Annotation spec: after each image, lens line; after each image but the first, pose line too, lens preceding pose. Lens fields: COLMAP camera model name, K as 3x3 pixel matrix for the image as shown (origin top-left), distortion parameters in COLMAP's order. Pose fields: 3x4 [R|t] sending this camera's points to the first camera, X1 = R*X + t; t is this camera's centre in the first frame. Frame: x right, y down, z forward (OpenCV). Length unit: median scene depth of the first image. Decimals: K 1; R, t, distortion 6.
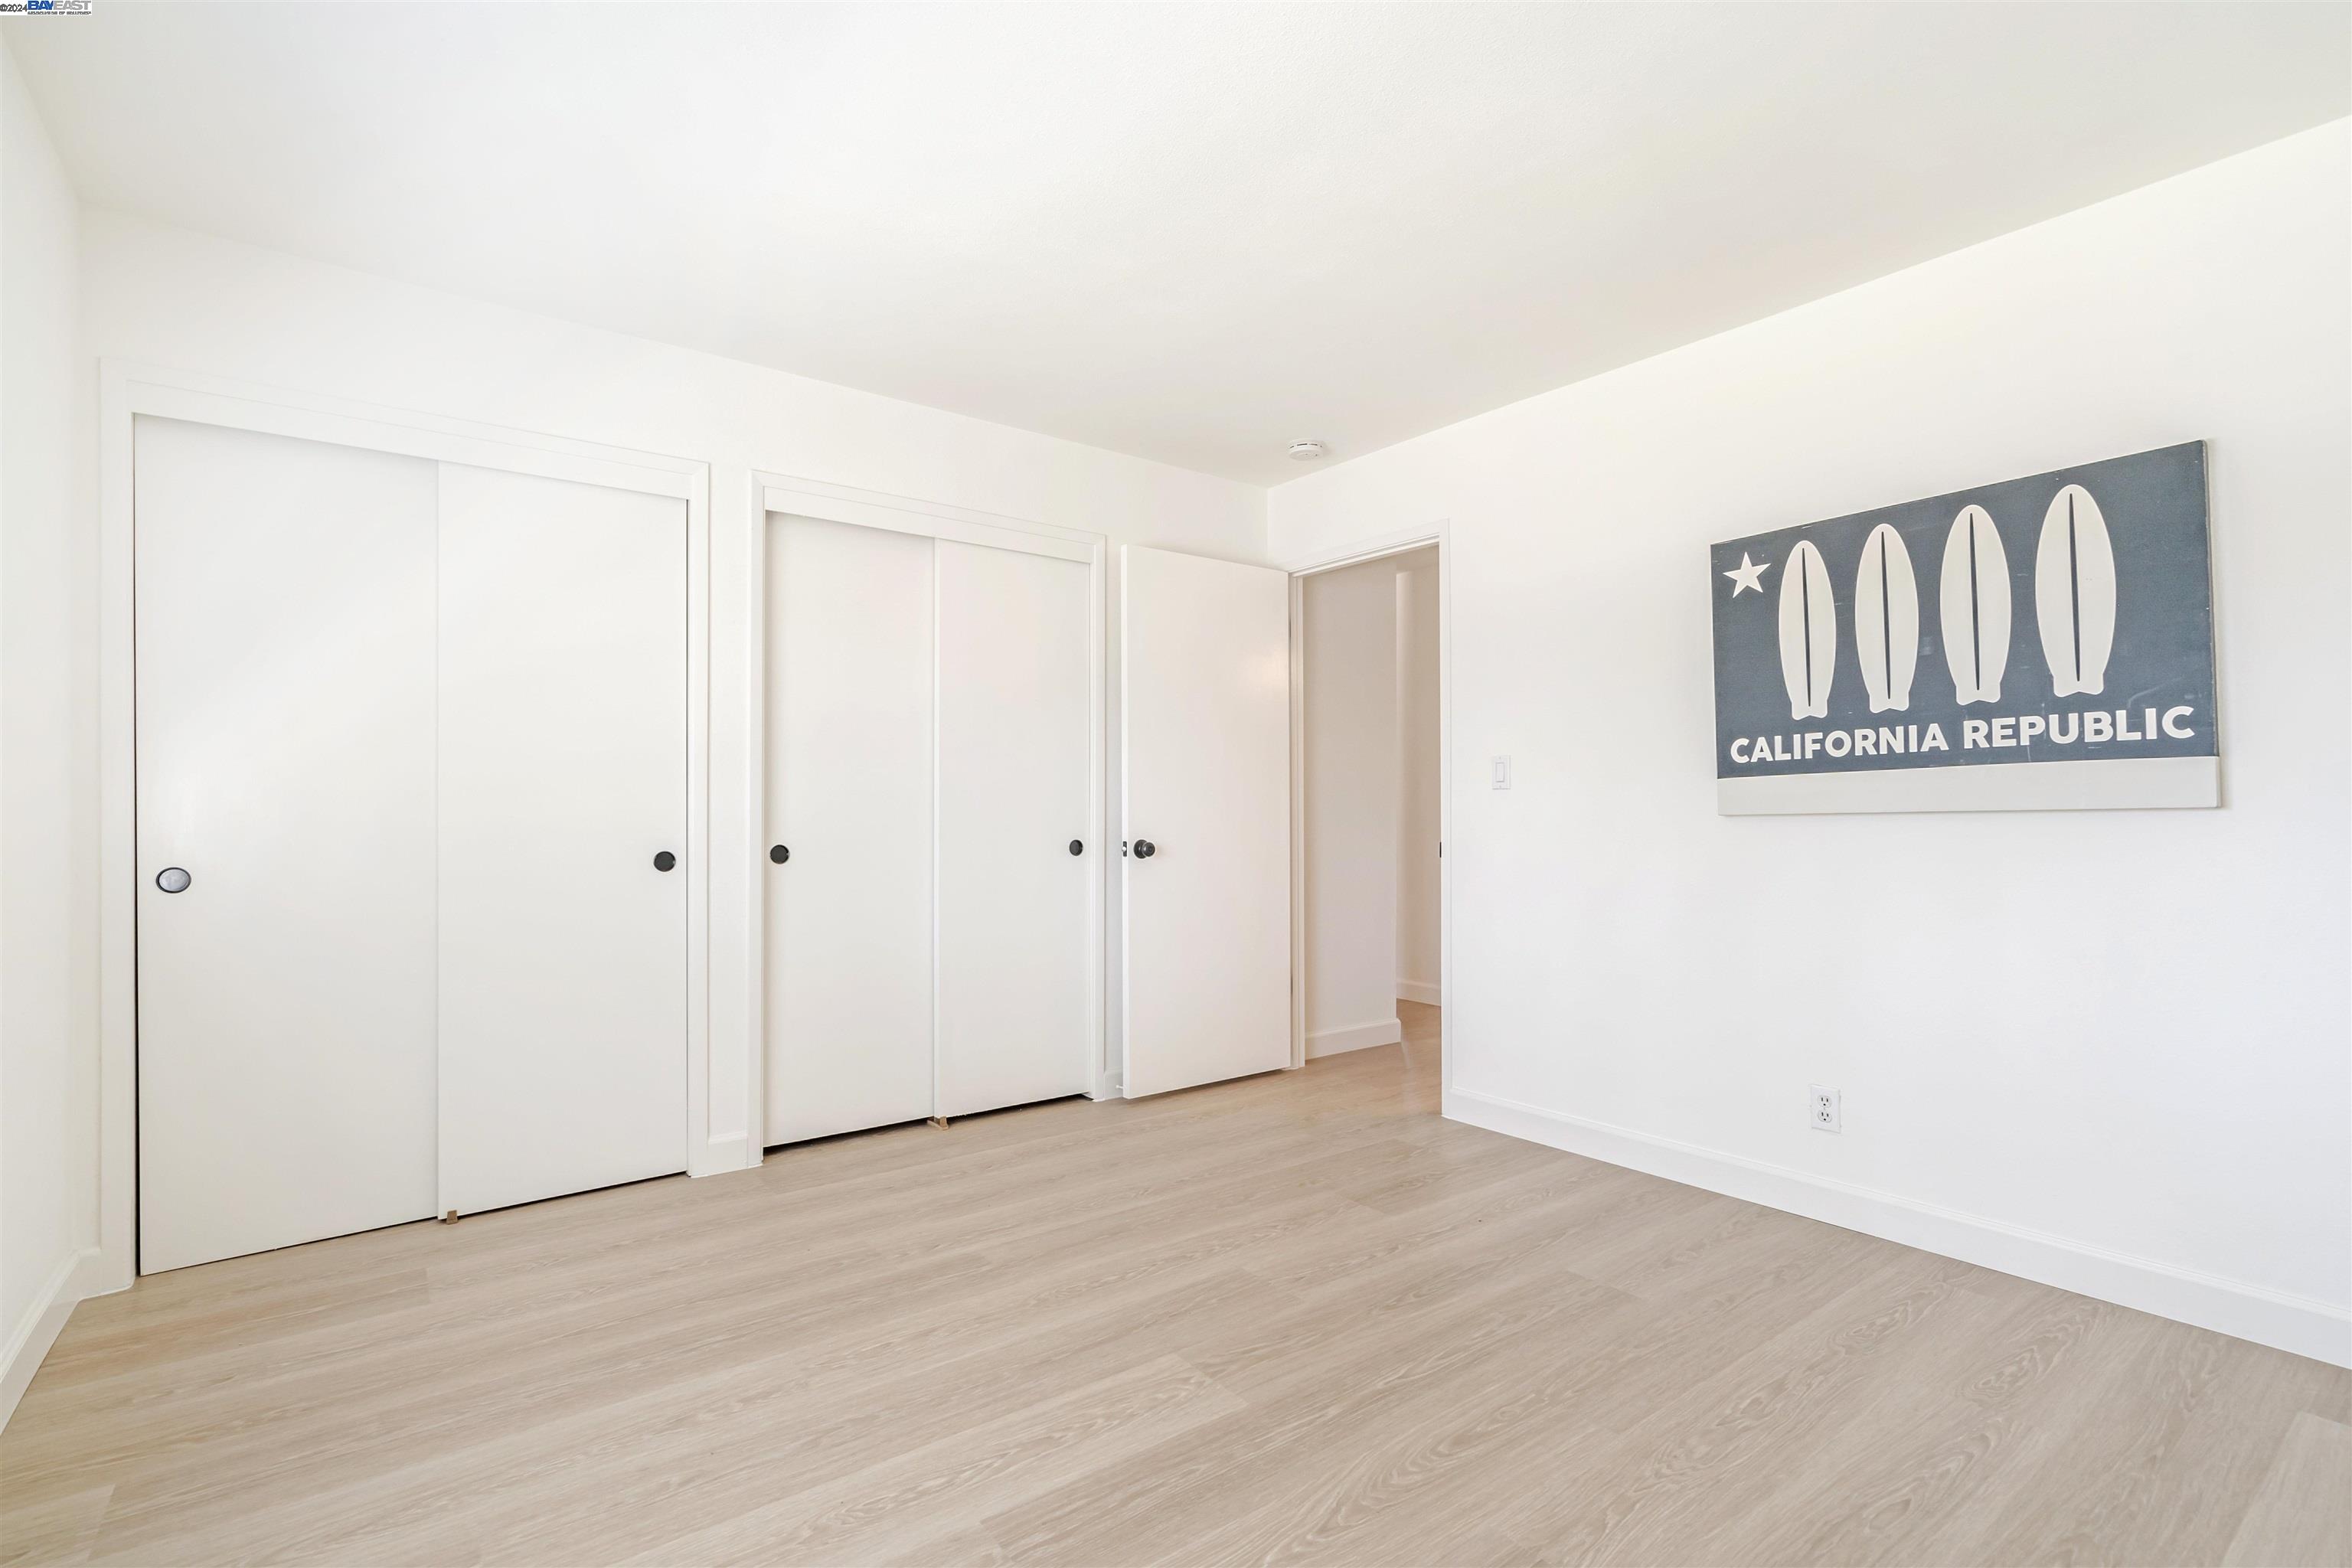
lens RADIAL K [[1093.4, 0, 1177.4], [0, 1093.4, 787.0], [0, 0, 1]] dist [-0.001269, 0.000318]
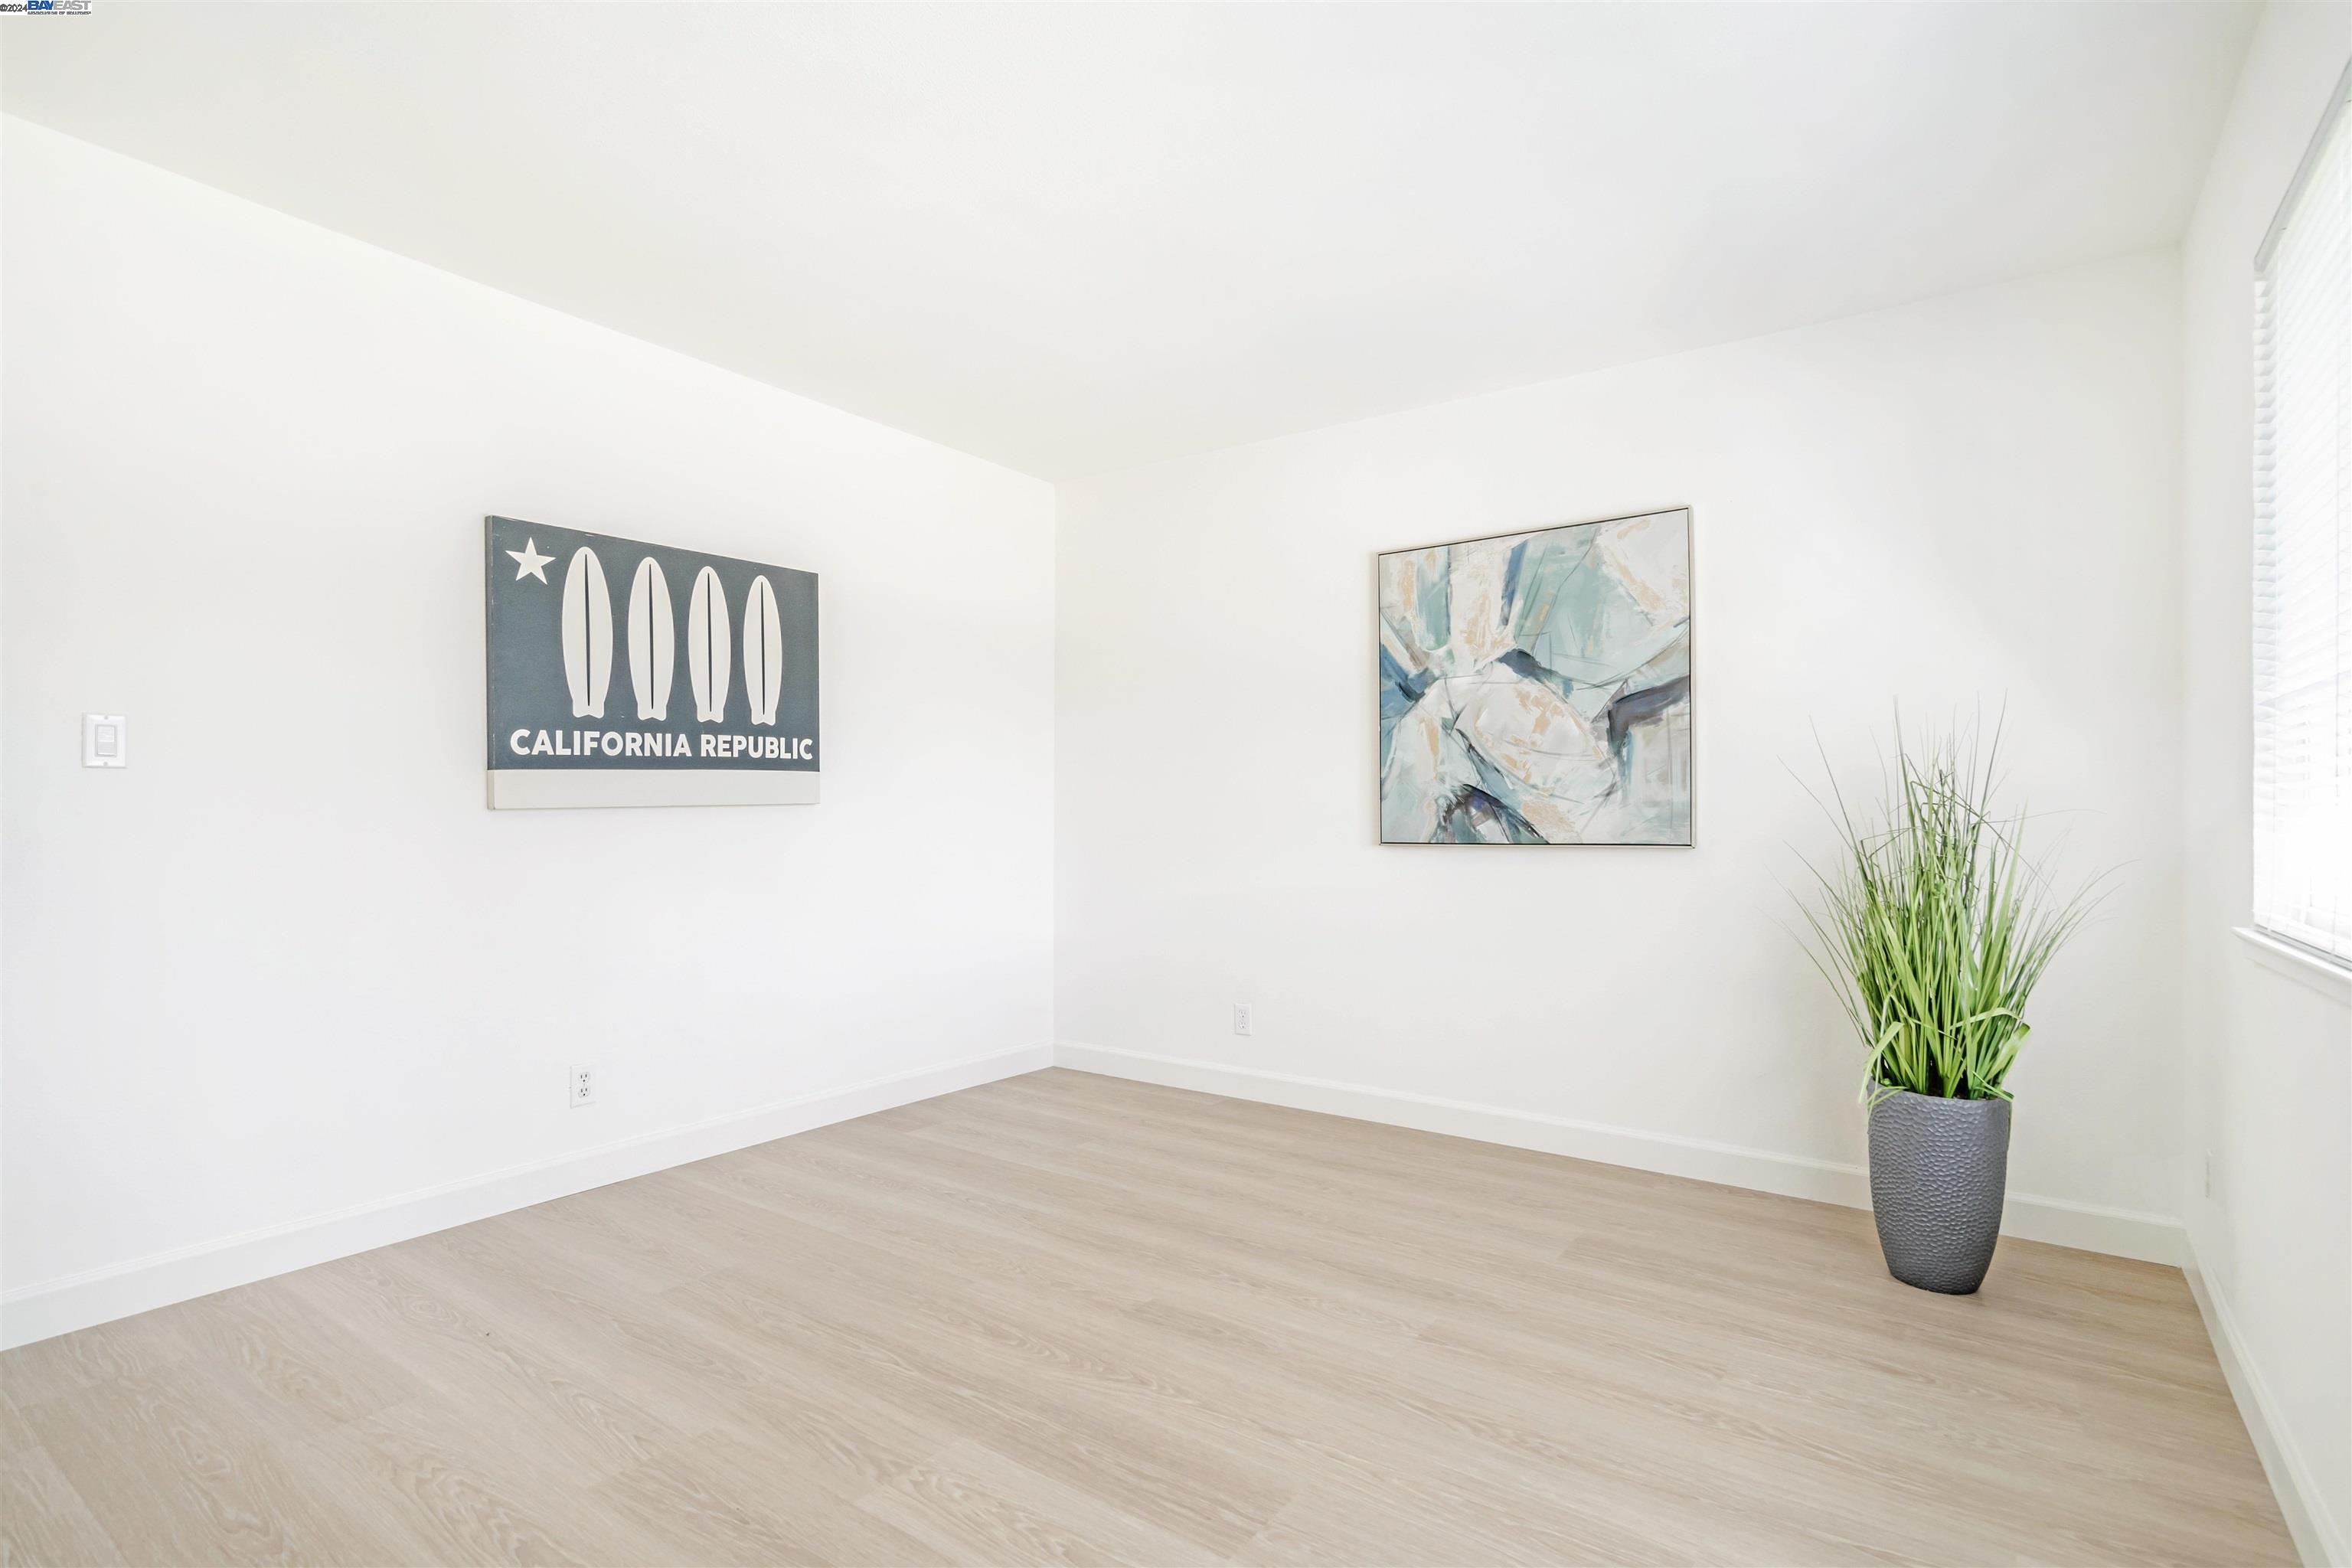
lens RADIAL K [[1158.5, 0, 1175.6], [0, 1158.5, 795.7], [0, 0, 1]] dist [-0.023370, -0.000060]
pose [[-0.314092, 0.014029, 0.949289, -0.689058], [-0.017798, 0.999628, -0.020662, 0.027153], [-0.949226, -0.023386, -0.313726, 0.853879]]
